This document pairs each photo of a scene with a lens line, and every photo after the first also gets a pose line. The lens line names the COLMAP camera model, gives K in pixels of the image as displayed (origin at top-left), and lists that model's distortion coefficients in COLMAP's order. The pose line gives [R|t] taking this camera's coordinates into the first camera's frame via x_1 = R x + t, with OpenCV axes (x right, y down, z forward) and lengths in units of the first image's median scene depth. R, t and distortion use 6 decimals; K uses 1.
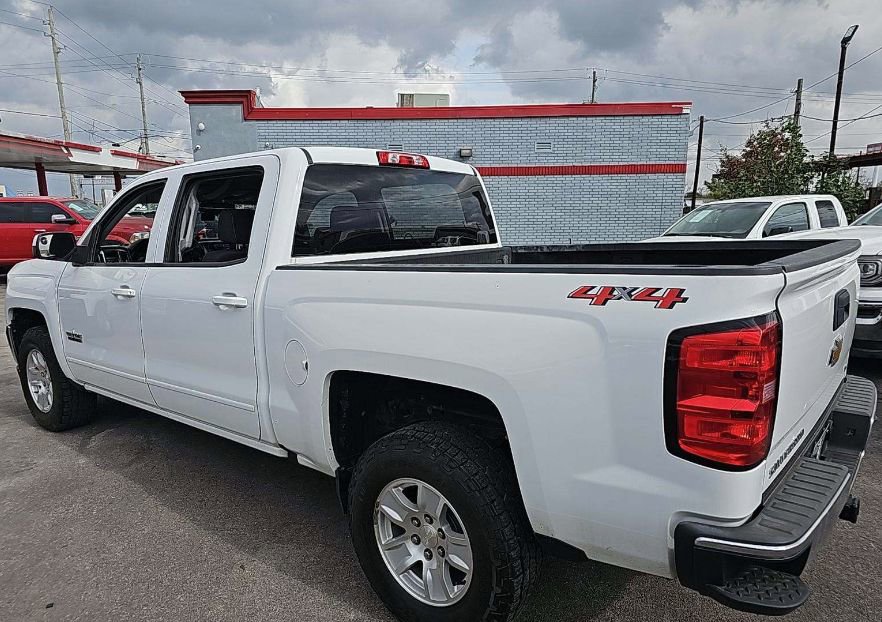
lens RADIAL K [[607.7, 0, 431.1], [0, 607.7, 337.2], [0, 0, 1]] dist [0.024360, -0.001866]
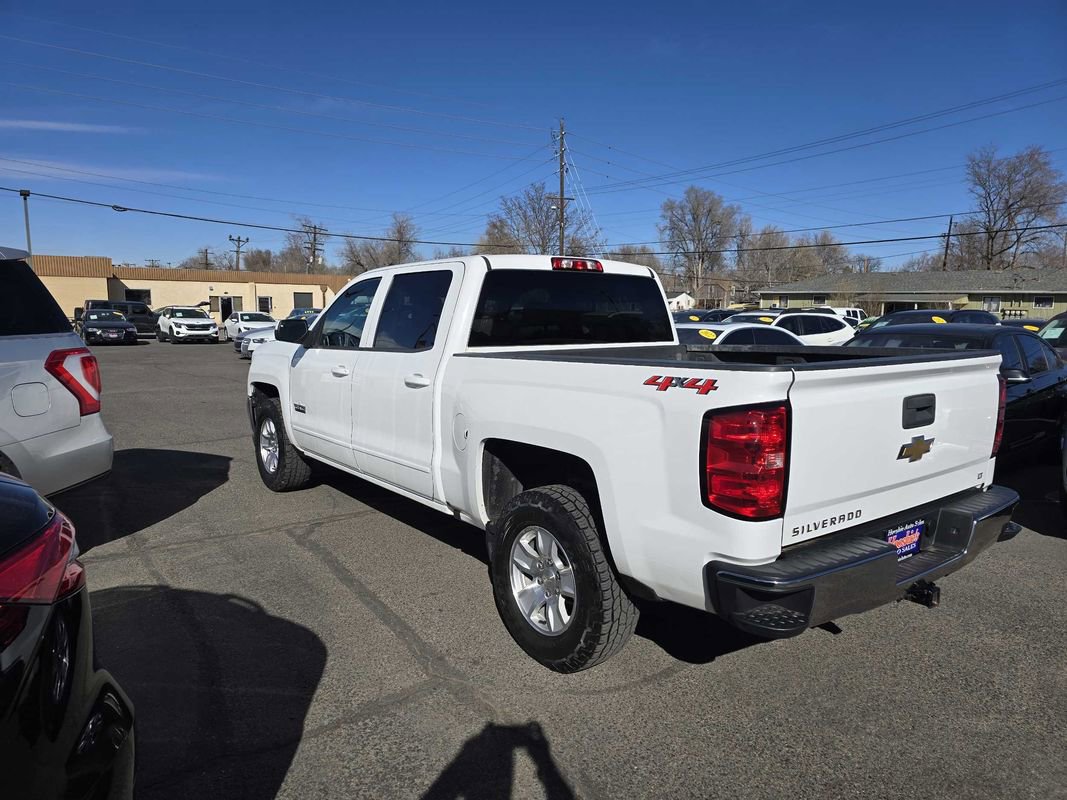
lens RADIAL K [[704.9, 0, 535.6], [0, 704.9, 406.8], [0, 0, 1]] dist [0.076507, -0.066673]
pose [[0.975657, 0.055688, -0.212112, 0.206175], [-0.067115, 0.996635, -0.047055, 0.044087], [0.208778, 0.060145, 0.976112, -0.329041]]
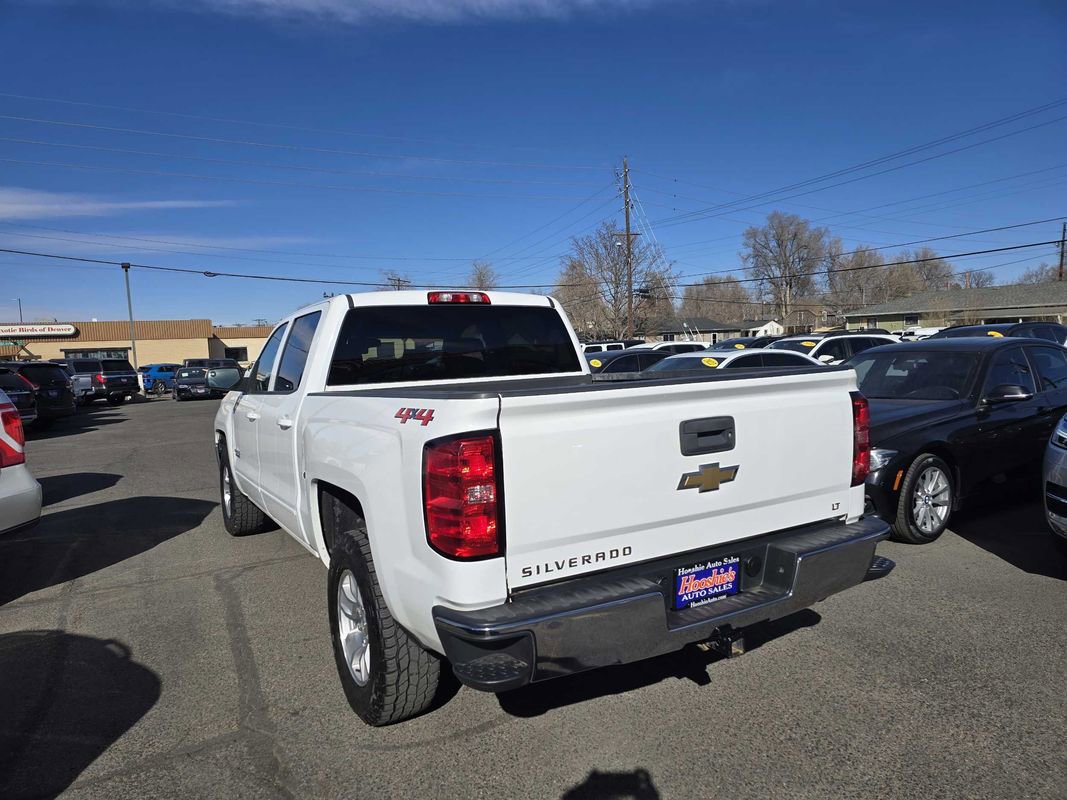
lens RADIAL K [[703.0, 0, 528.7], [0, 703.0, 414.0], [0, 0, 1]] dist [0.083477, -0.076753]
pose [[0.938111, 0.009018, -0.346218, 0.622726], [-0.040454, 0.995671, -0.083681, 0.023252], [0.343964, 0.092508, 0.934415, -0.152175]]
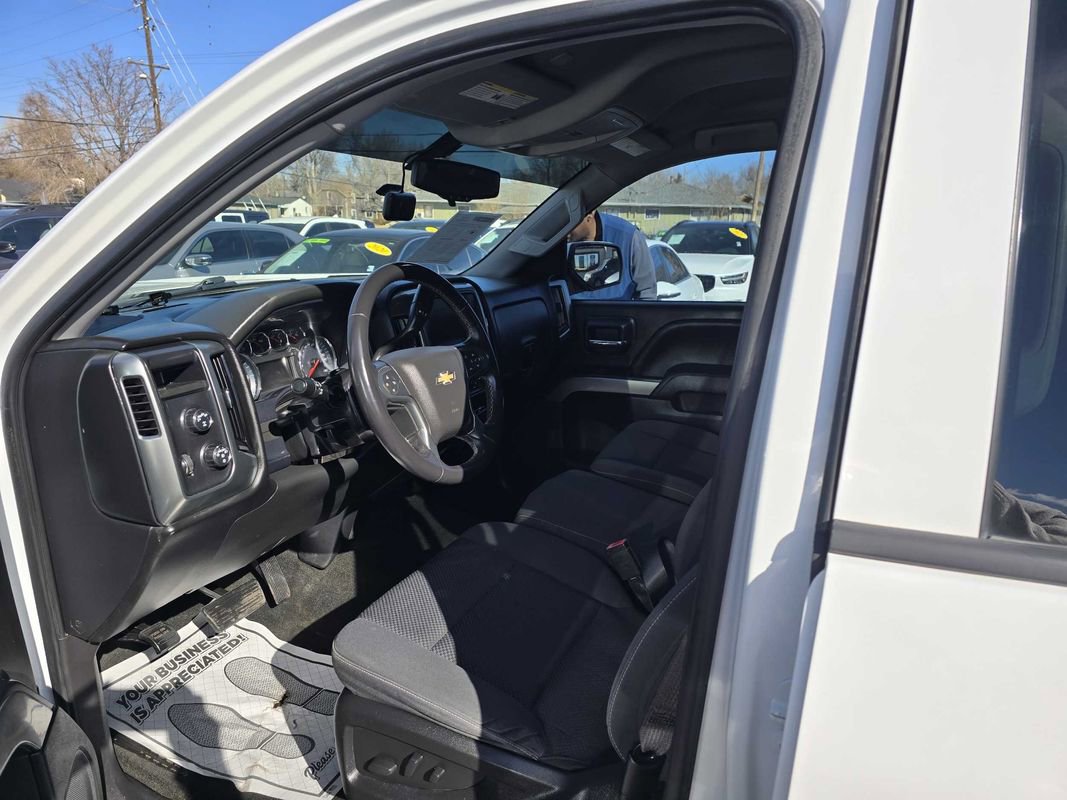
lens RADIAL K [[704.9, 0, 535.6], [0, 704.9, 406.8], [0, 0, 1]] dist [0.076507, -0.066673]
pose [[0.951081, -0.046697, 0.305392, -0.710357], [0.027996, 0.997471, 0.065333, -0.200463], [-0.307671, -0.053588, 0.949983, 1.066184]]
